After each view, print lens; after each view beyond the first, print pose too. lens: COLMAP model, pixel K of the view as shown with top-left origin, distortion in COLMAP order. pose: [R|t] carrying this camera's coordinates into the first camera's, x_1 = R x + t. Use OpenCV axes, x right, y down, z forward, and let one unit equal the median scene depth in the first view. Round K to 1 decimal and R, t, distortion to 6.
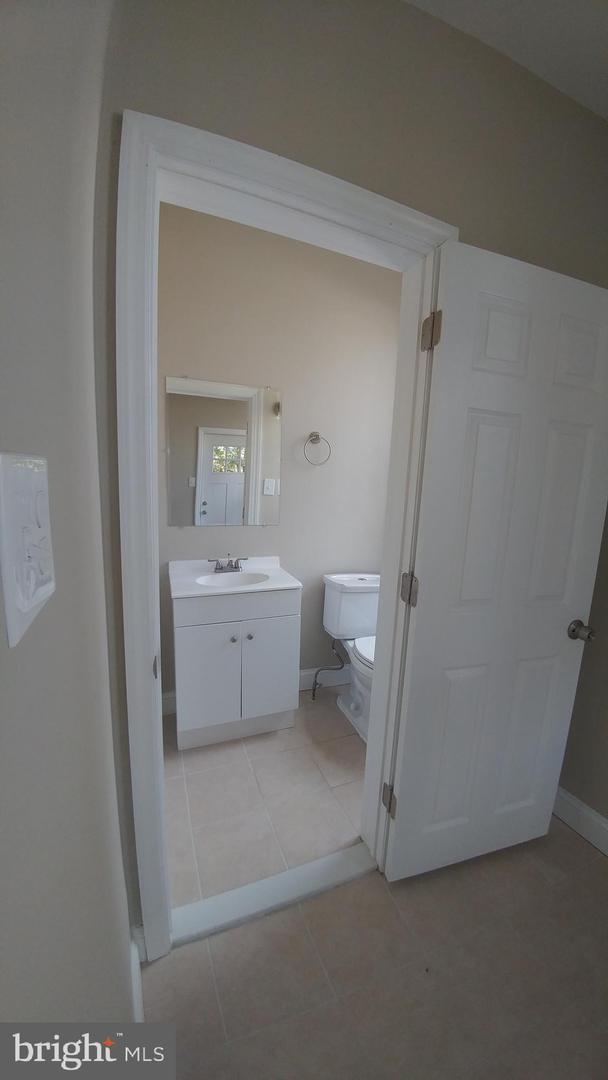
lens RADIAL K [[390.1, 0, 325.0], [0, 390.1, 539.2], [0, 0, 1]] dist [-0.030451, -0.009981]
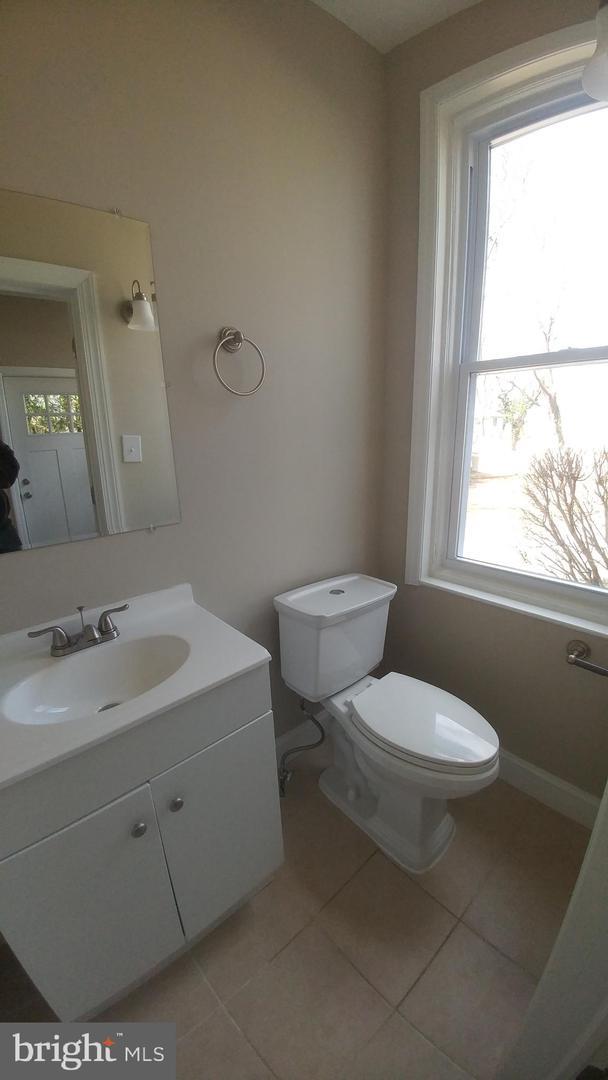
lens RADIAL K [[390.1, 0, 325.0], [0, 390.1, 539.2], [0, 0, 1]] dist [-0.030451, -0.009981]
pose [[0.937144, -0.146352, 0.316768, -0.105019], [0.109782, 0.985356, 0.130467, -0.059642], [-0.331223, -0.087491, 0.939487, 0.470180]]
